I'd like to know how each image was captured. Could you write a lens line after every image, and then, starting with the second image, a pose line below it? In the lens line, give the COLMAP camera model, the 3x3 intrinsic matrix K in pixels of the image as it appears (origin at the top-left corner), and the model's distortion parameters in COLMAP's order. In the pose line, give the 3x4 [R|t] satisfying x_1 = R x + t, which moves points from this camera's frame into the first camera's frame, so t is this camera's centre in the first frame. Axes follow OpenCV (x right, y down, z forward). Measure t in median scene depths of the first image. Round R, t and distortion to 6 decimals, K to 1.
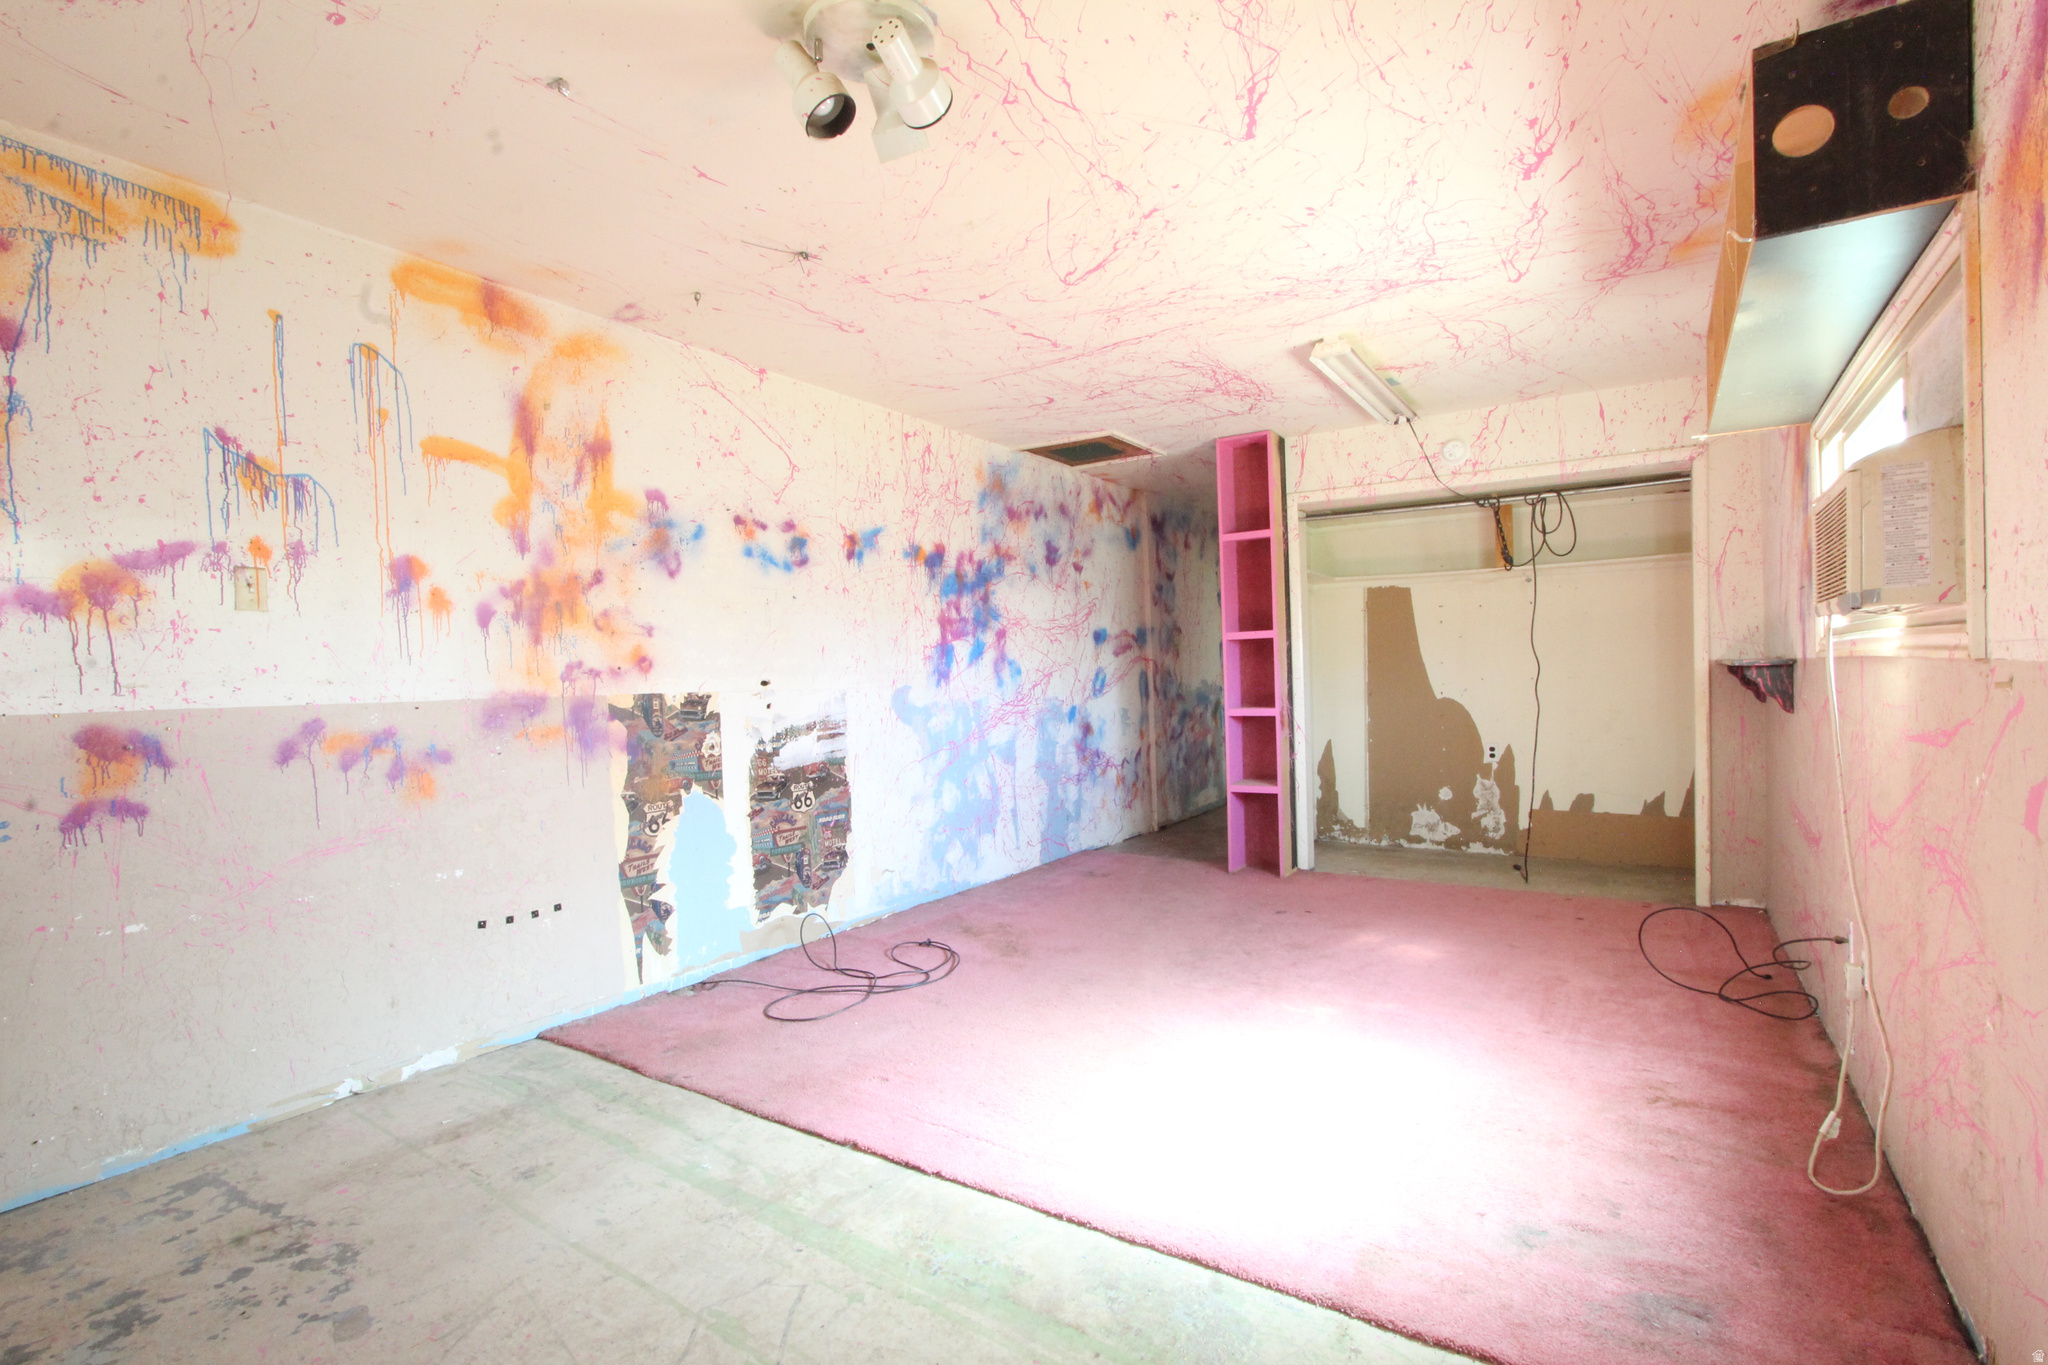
lens RADIAL K [[946.5, 0, 1027.8], [0, 946.5, 687.0], [0, 0, 1]] dist [0.000551, 0.000049]
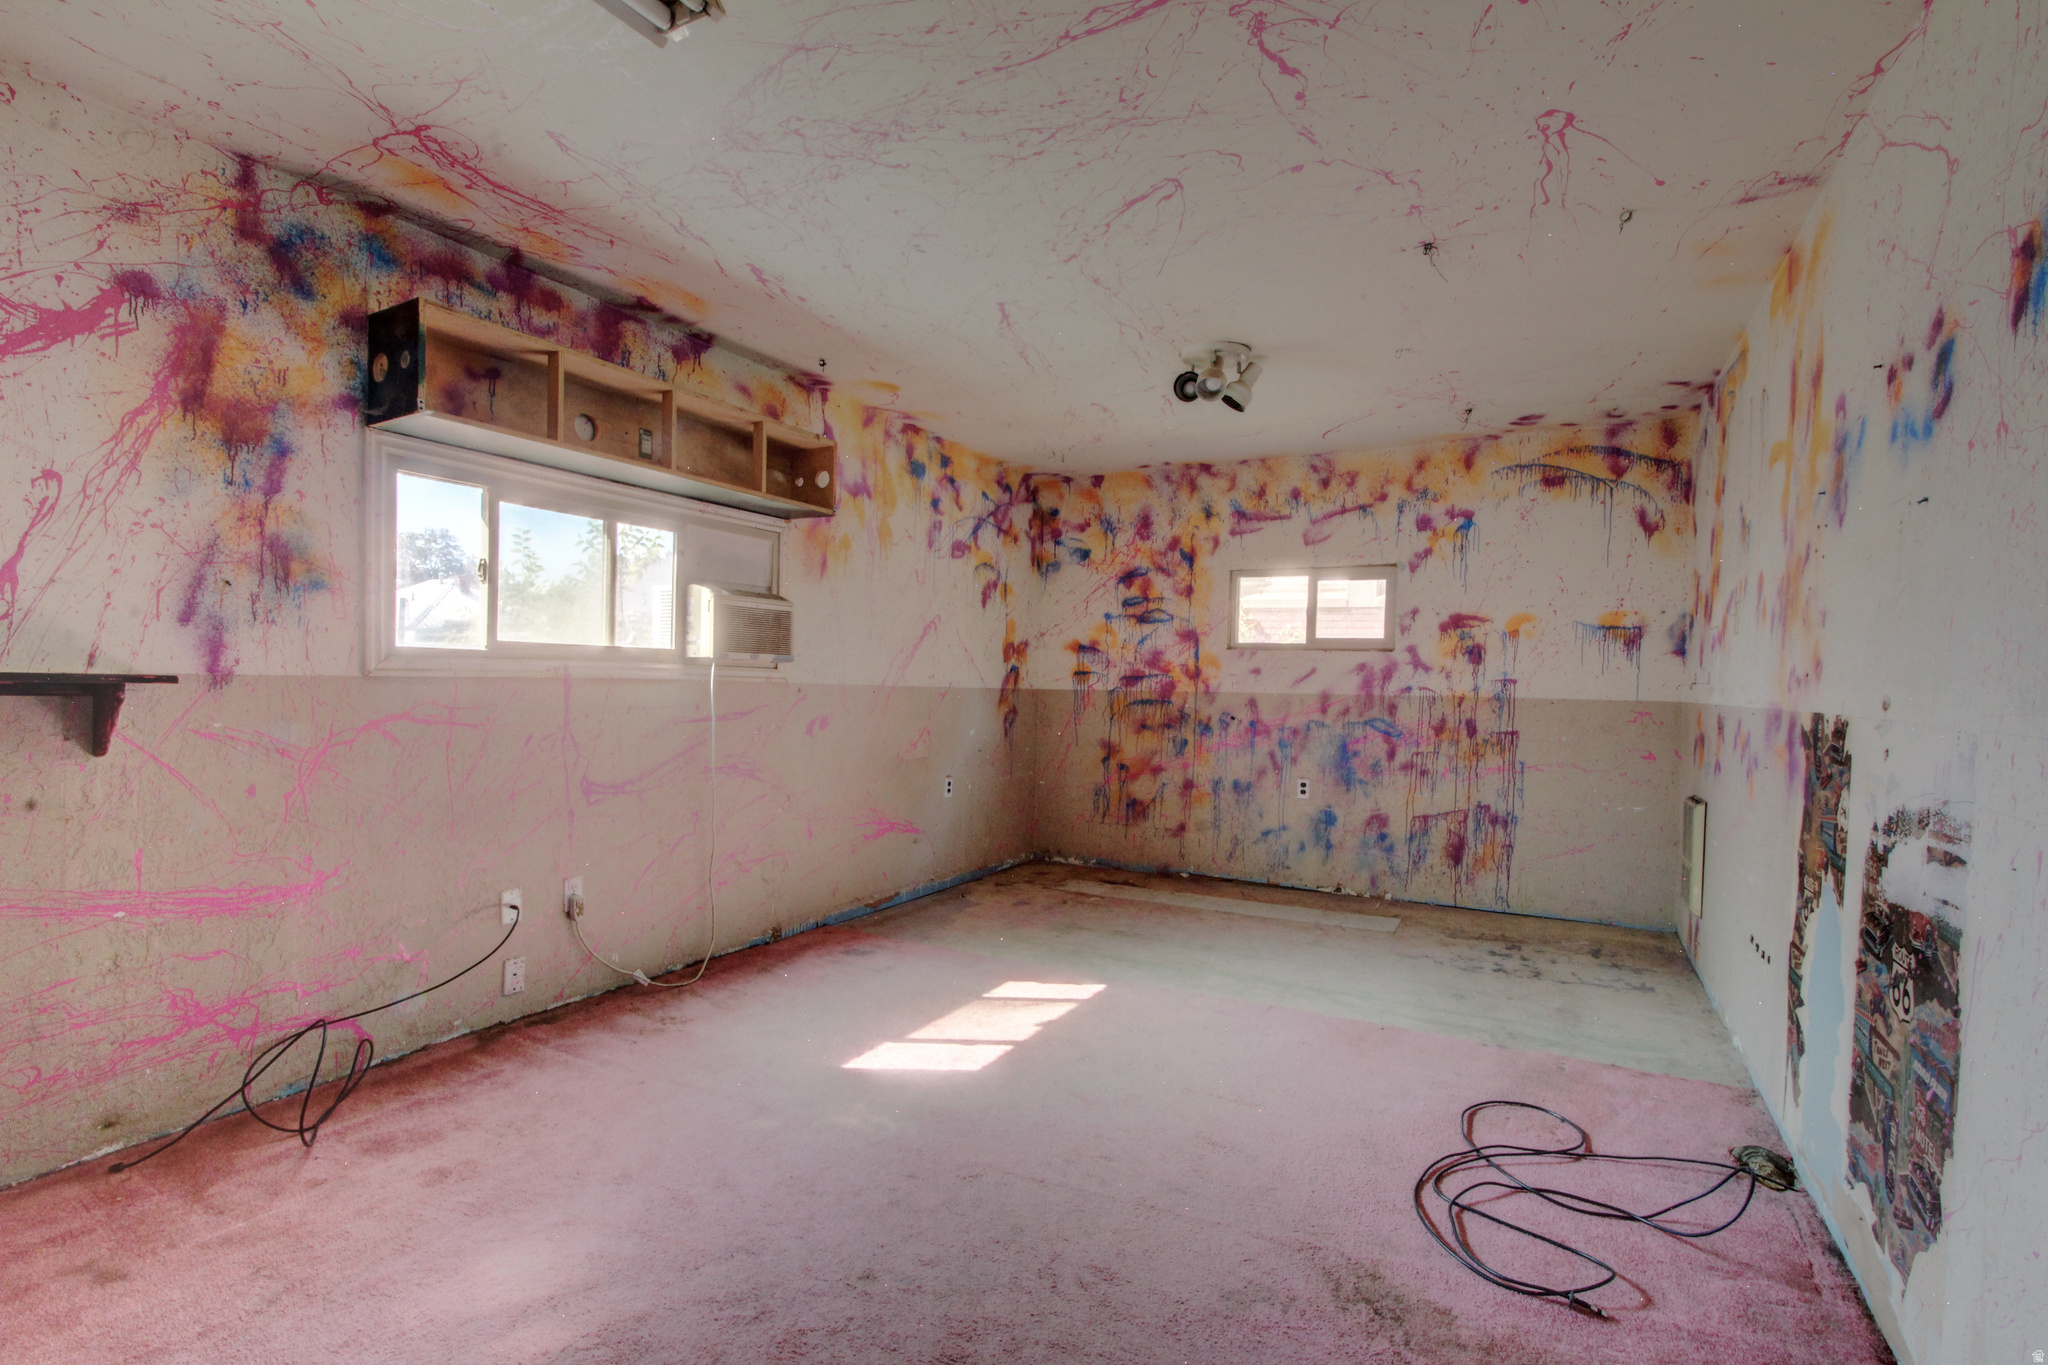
lens RADIAL K [[946.5, 0, 1021.5], [0, 946.5, 684.4], [0, 0, 1]] dist [0.000551, 0.000049]
pose [[-0.997600, 0.007717, -0.068814, 0.311508], [0.006773, 0.999880, 0.013935, -0.040520], [0.068913, 0.013435, -0.997532, 2.466124]]
